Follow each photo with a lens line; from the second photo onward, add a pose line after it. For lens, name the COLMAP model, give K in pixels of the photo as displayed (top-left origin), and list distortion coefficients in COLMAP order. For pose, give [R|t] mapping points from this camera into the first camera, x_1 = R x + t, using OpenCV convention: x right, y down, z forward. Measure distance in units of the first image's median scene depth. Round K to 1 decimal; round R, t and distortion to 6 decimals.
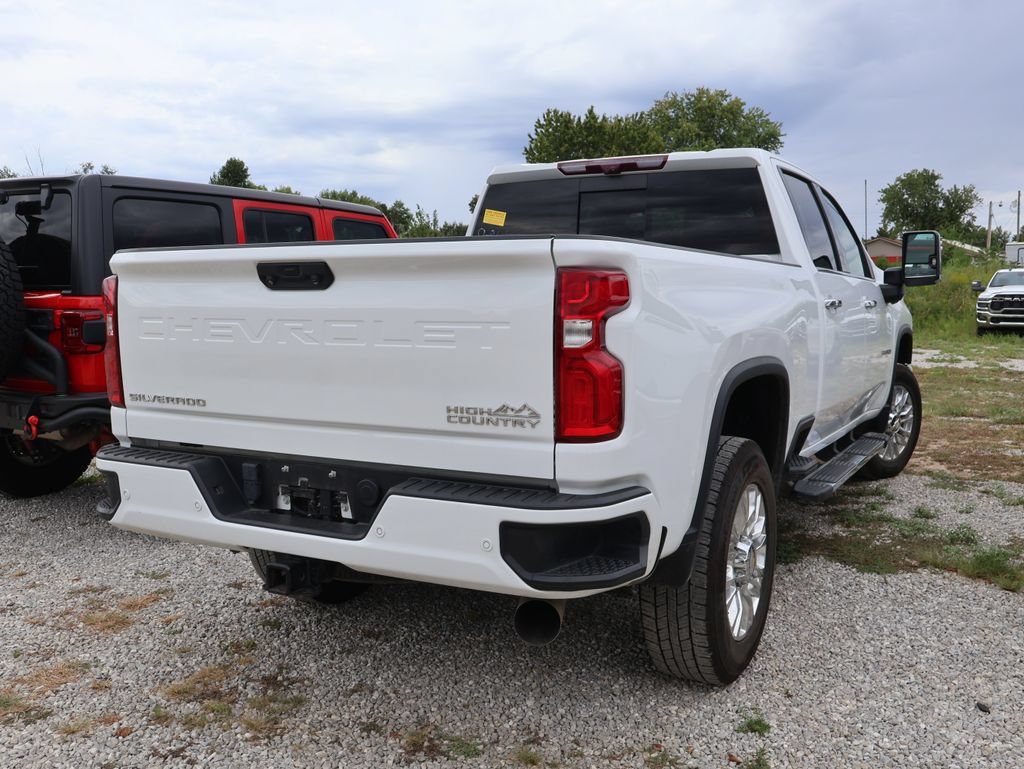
lens RADIAL K [[960.1, 0, 518.3], [0, 960.1, 375.7], [0, 0, 1]] dist [0.001947, 0.000000]
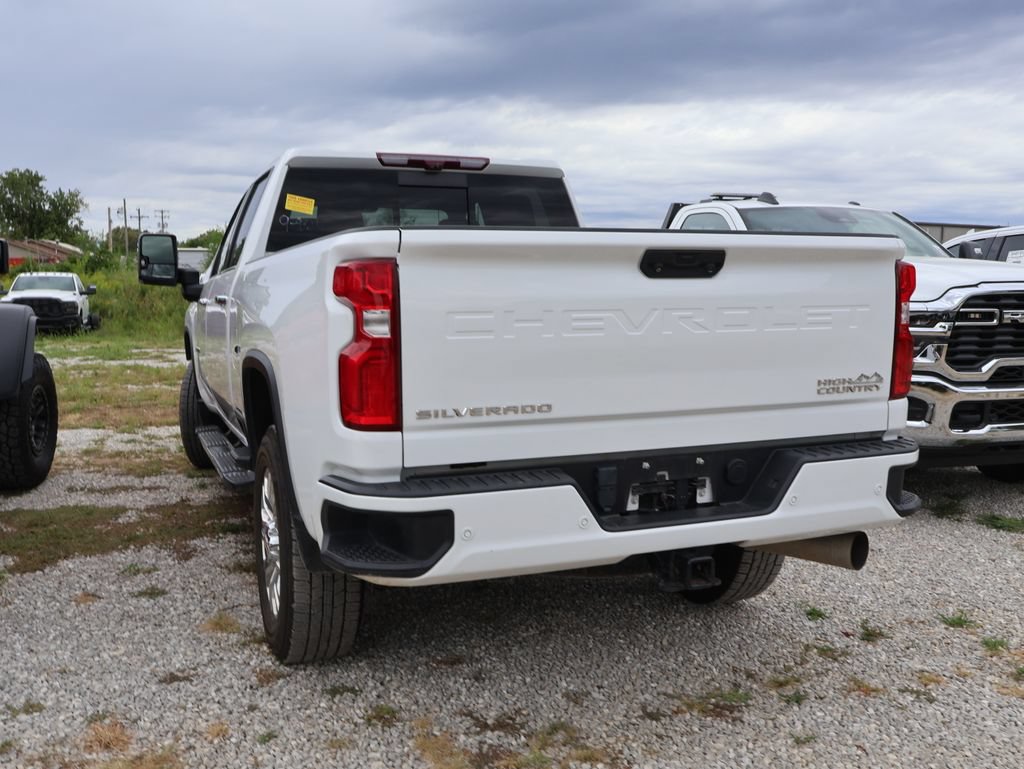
lens RADIAL K [[960.1, 0, 511.0], [0, 960.1, 380.4], [0, 0, 1]] dist [0.001947, 0.000000]
pose [[0.638398, -0.072461, 0.766288, -0.965912], [0.071808, 0.996824, 0.034438, -0.027518], [-0.766350, 0.033041, 0.641573, 0.447148]]
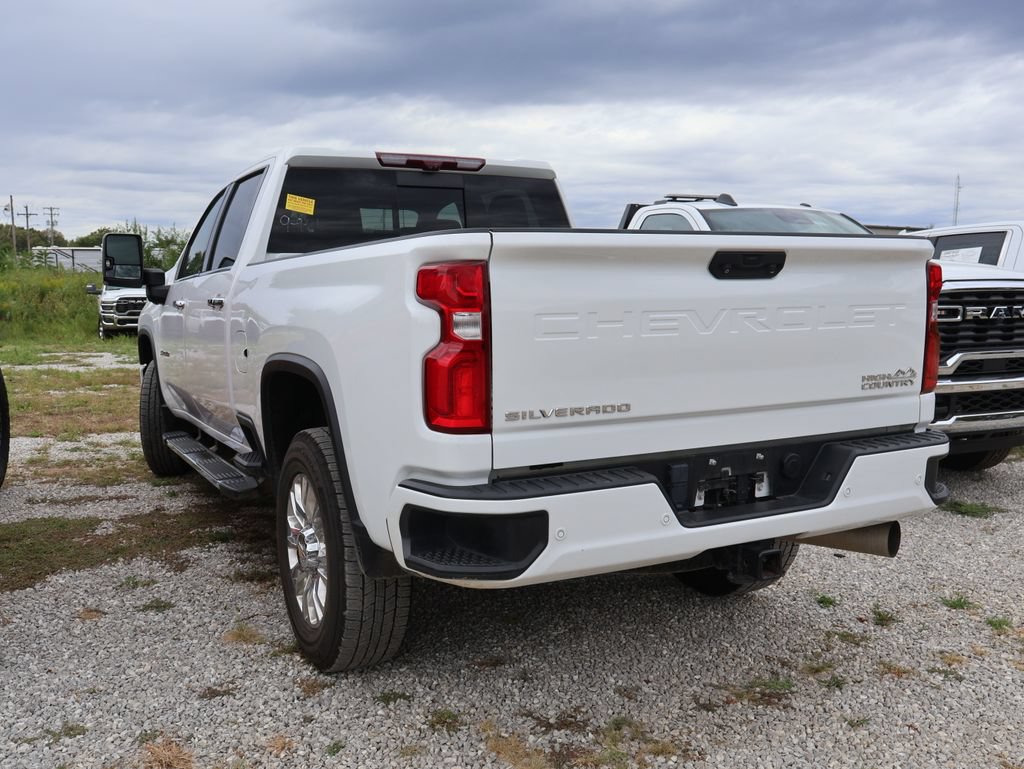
lens RADIAL K [[960.1, 0, 514.5], [0, 960.1, 372.5], [0, 0, 1]] dist [0.001947, 0.000000]
pose [[0.556148, -0.075768, 0.827622, -1.061058], [0.082884, 0.995927, 0.035479, -0.041582], [-0.826940, 0.048865, 0.560163, 0.563483]]
